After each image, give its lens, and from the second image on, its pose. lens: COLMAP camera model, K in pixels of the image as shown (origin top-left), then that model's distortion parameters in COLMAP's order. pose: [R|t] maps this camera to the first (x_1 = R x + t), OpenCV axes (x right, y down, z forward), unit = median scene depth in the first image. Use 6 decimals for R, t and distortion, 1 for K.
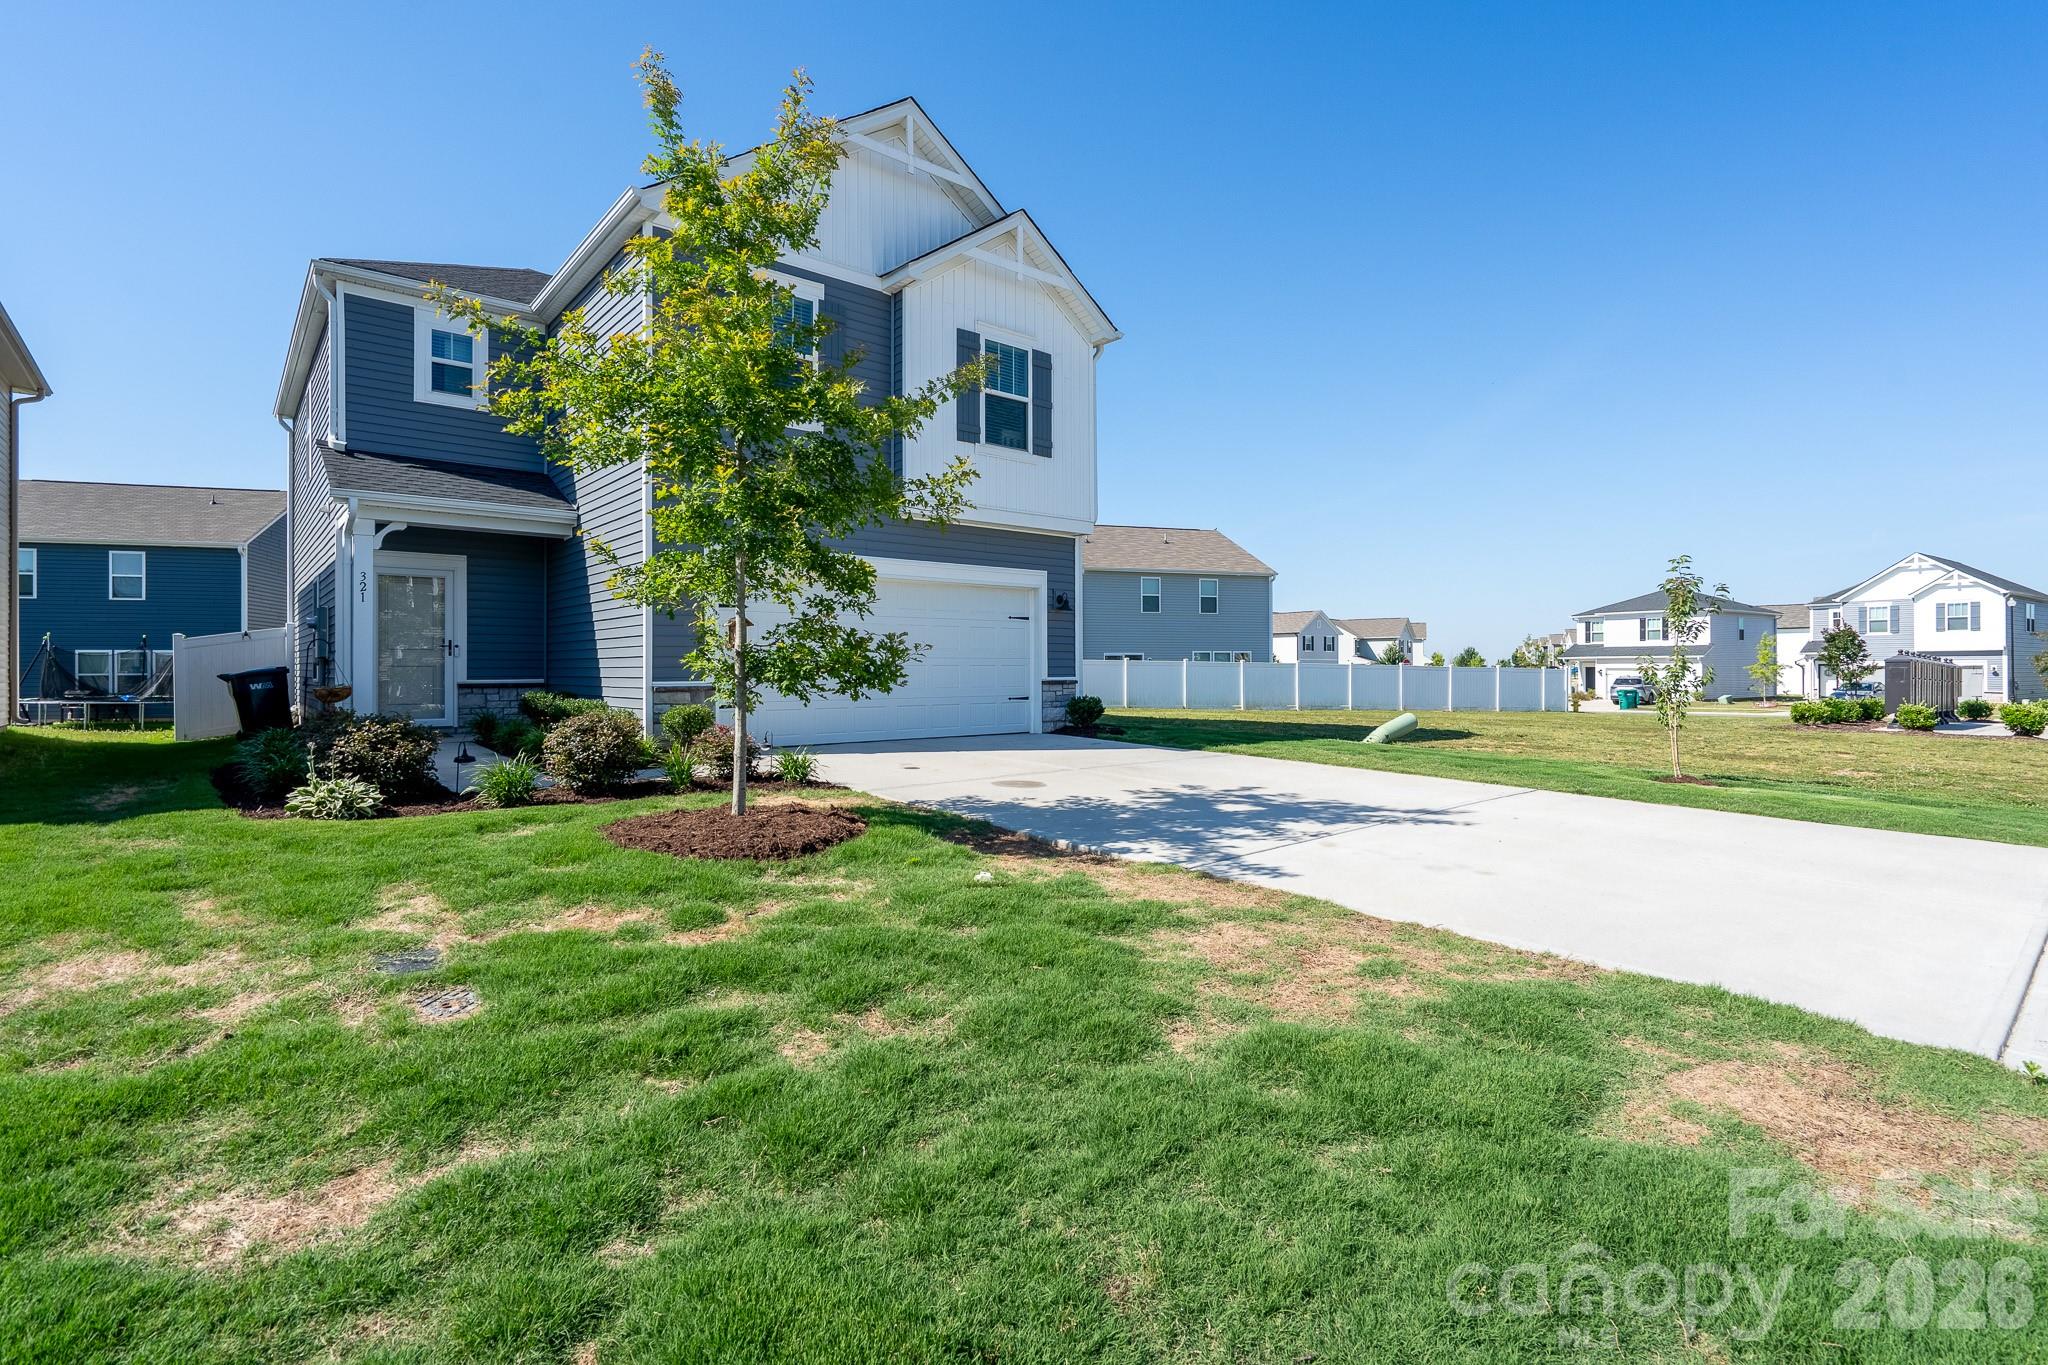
lens RADIAL K [[946.3, 0, 984.0], [0, 946.3, 665.3], [0, 0, 1]] dist [-0.001858, 0.000667]
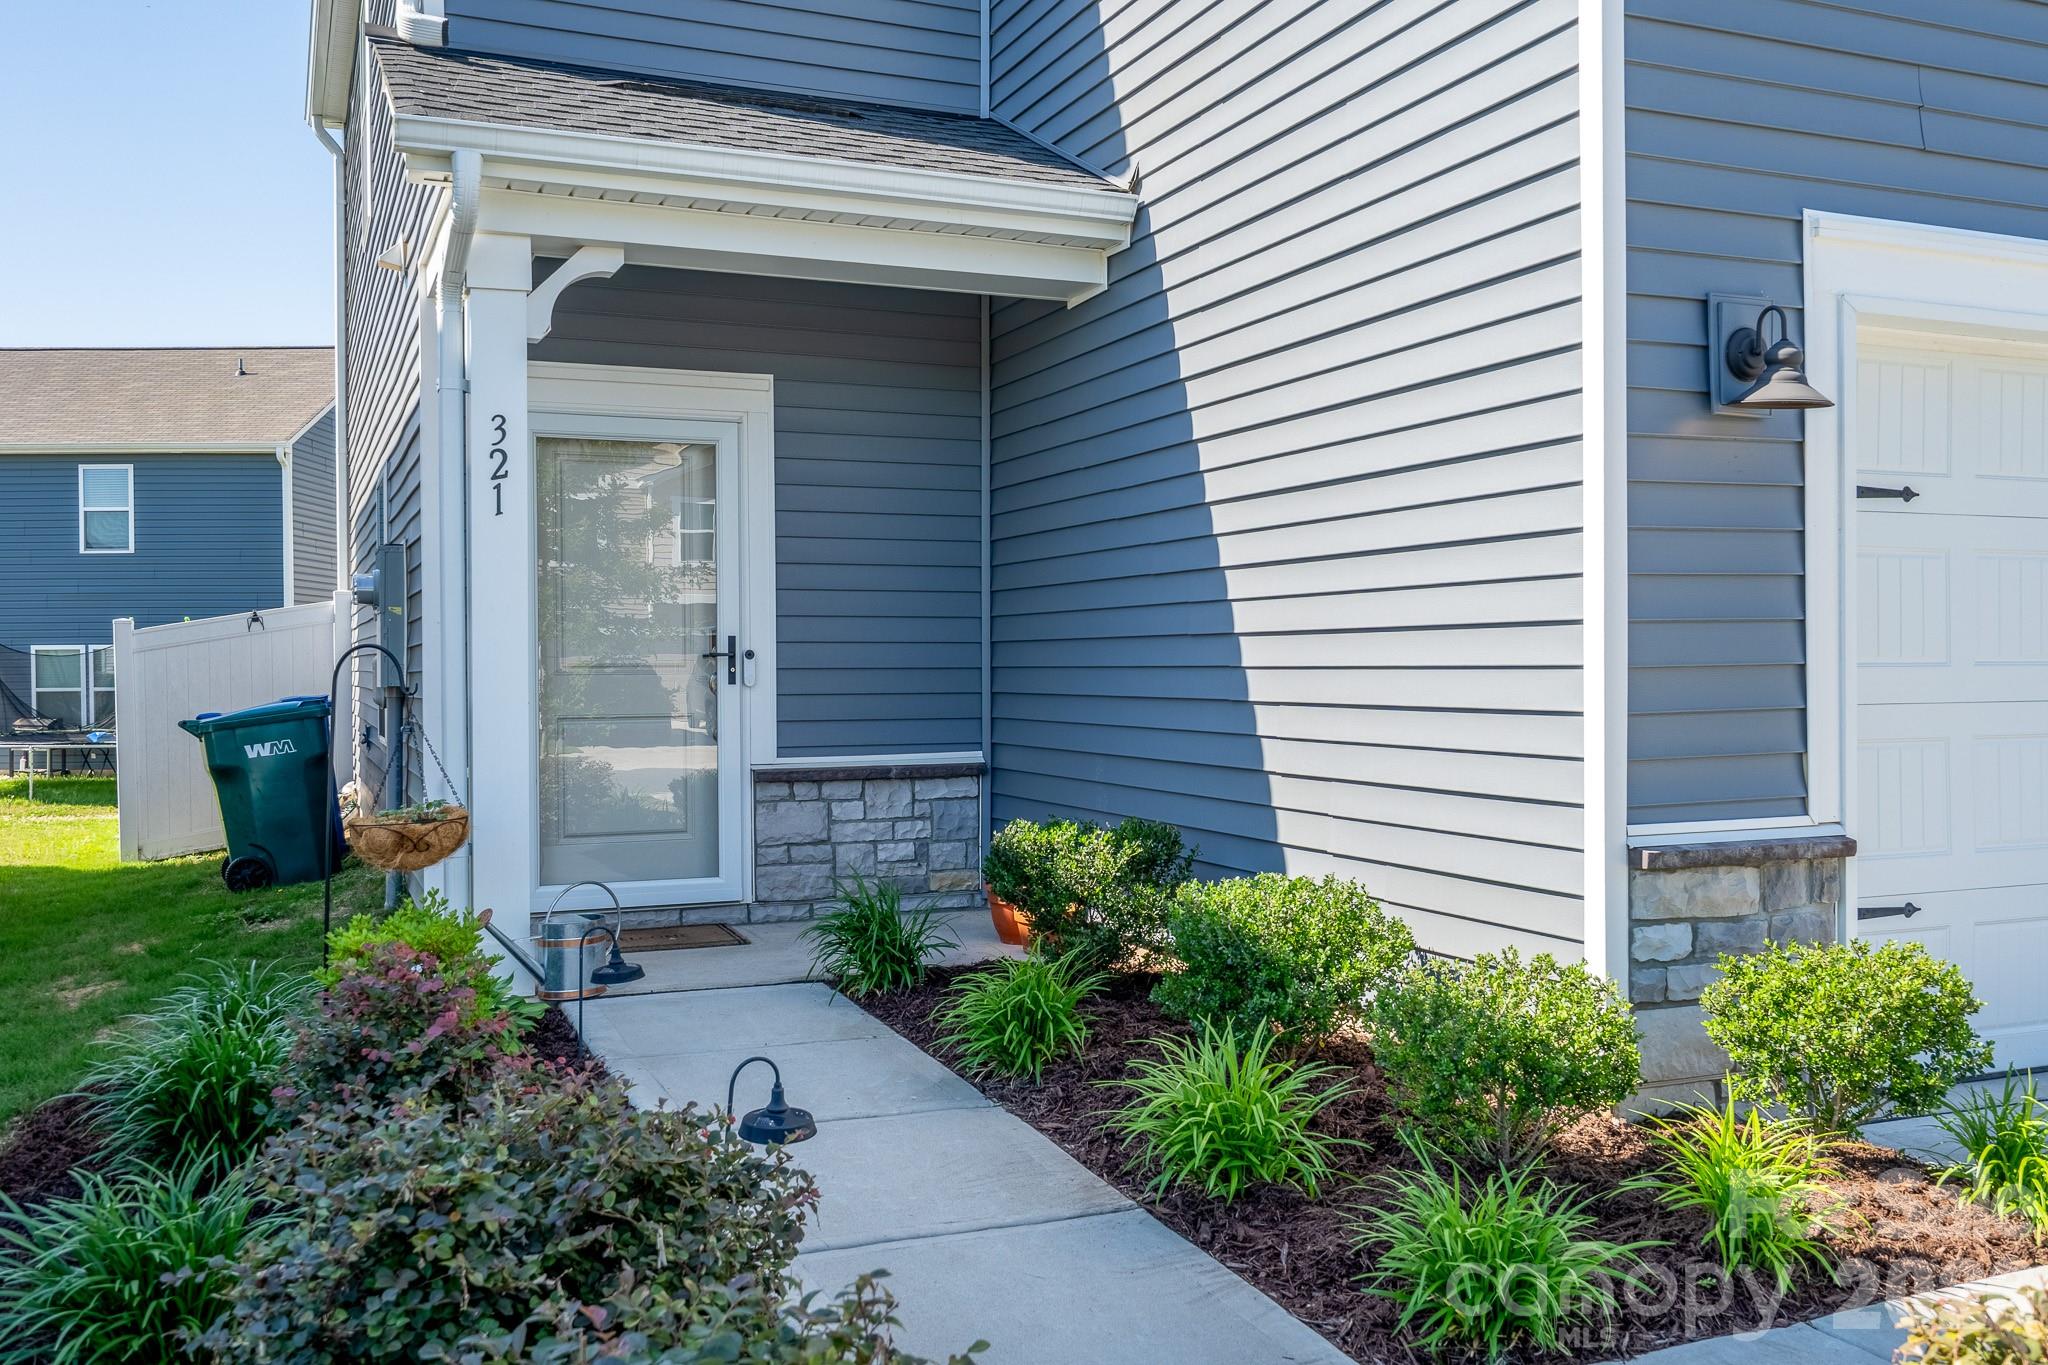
lens RADIAL K [[1769.5, 0, 1024.8], [0, 1769.5, 681.0], [0, 0, 1]] dist [0.003552, 0.003238]
pose [[0.960141, -0.000709, -0.279514, -0.291705], [0.004779, 0.999892, 0.013878, -0.018615], [0.279474, -0.014661, 0.960041, 0.435553]]
